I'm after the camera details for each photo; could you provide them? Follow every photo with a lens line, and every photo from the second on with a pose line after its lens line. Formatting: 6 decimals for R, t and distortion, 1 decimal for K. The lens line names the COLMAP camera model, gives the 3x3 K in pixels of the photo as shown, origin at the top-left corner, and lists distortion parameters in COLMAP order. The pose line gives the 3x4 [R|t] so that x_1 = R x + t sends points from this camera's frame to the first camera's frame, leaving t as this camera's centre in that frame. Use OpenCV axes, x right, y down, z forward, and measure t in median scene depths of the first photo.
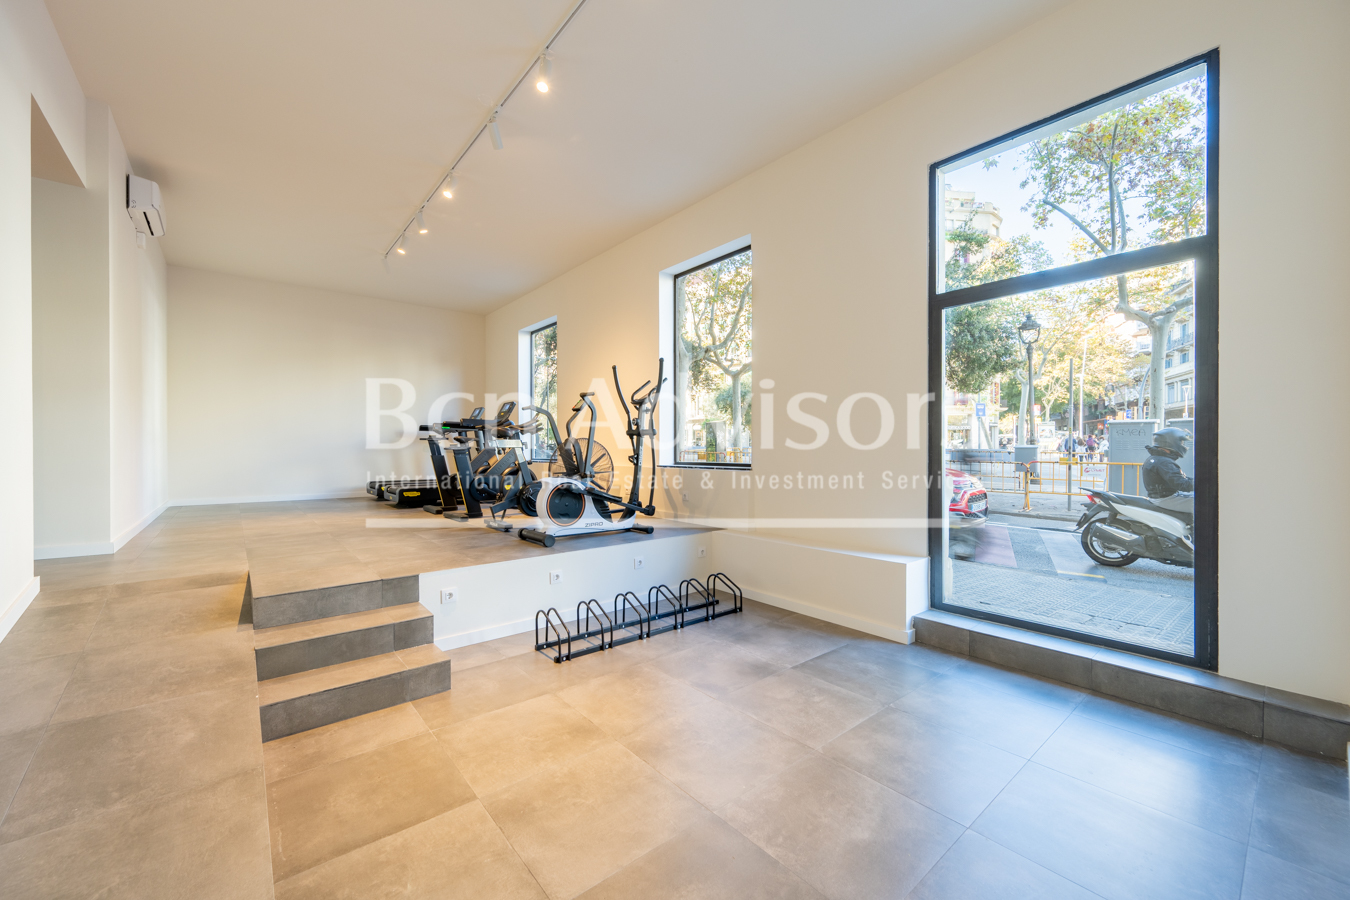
lens RADIAL K [[529.7, 0, 675.0], [0, 529.7, 450.0], [0, 0, 1]] dist [0.000528, 0.000202]
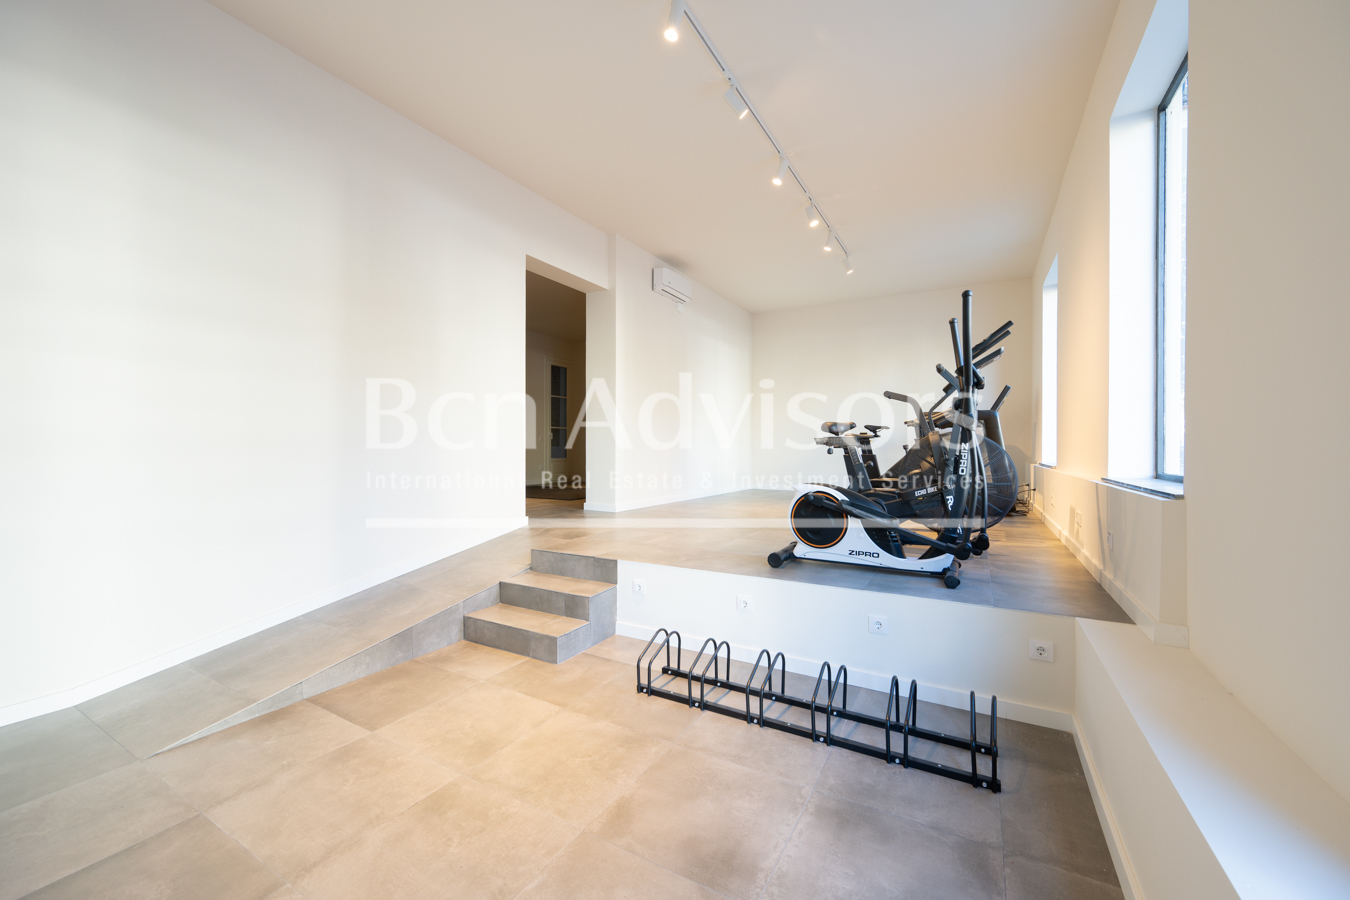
lens RADIAL K [[529.7, 0, 675.0], [0, 529.7, 450.0], [0, 0, 1]] dist [0.000528, 0.000202]
pose [[0.344848, 0.005596, -0.938642, 0.684522], [-0.002695, 0.999984, 0.004971, -0.002273], [0.938655, 0.000815, 0.344857, 0.831457]]
